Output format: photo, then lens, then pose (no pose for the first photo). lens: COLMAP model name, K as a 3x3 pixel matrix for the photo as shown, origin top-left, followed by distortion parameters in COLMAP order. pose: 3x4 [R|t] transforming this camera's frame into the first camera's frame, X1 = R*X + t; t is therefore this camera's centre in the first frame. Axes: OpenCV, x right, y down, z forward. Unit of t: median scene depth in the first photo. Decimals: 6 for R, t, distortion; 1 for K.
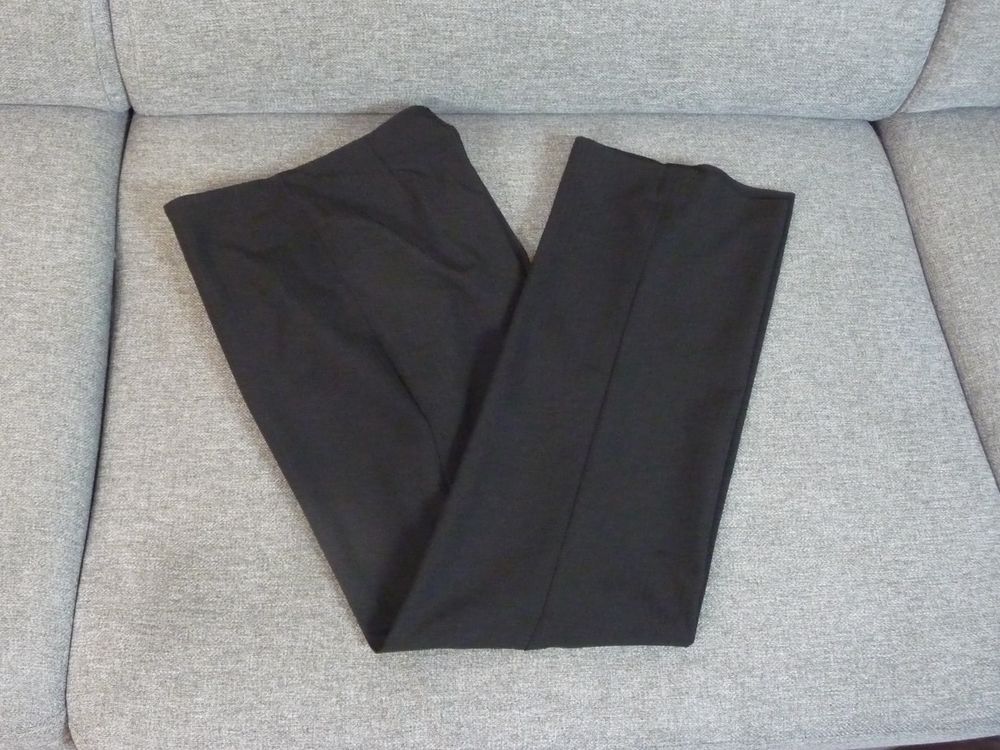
lens RADIAL K [[1109.2, 0, 376.9], [0, 1109.2, 463.6], [0, 0, 1]] dist [-0.019985, -0.013918]
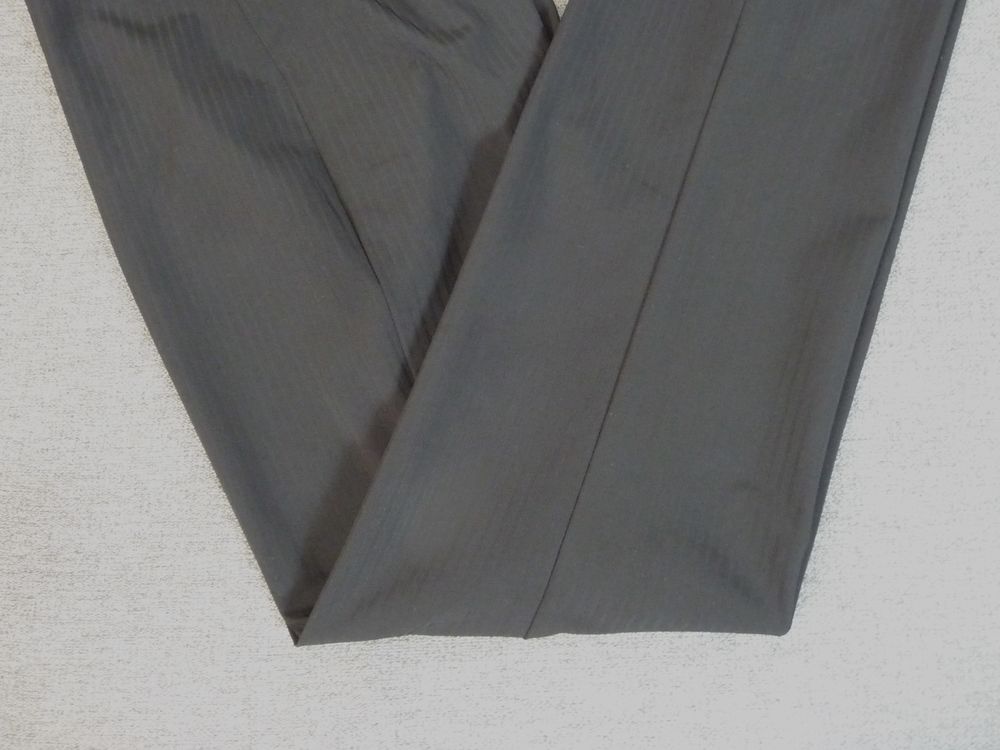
lens RADIAL K [[1109.2, 0, 376.9], [0, 1109.2, 463.6], [0, 0, 1]] dist [-0.019985, -0.013918]
pose [[0.994109, -0.006355, -0.108202, 0.108333], [0.025007, 0.984794, 0.171916, -0.044127], [0.105464, -0.173609, 0.979151, 0.335258]]
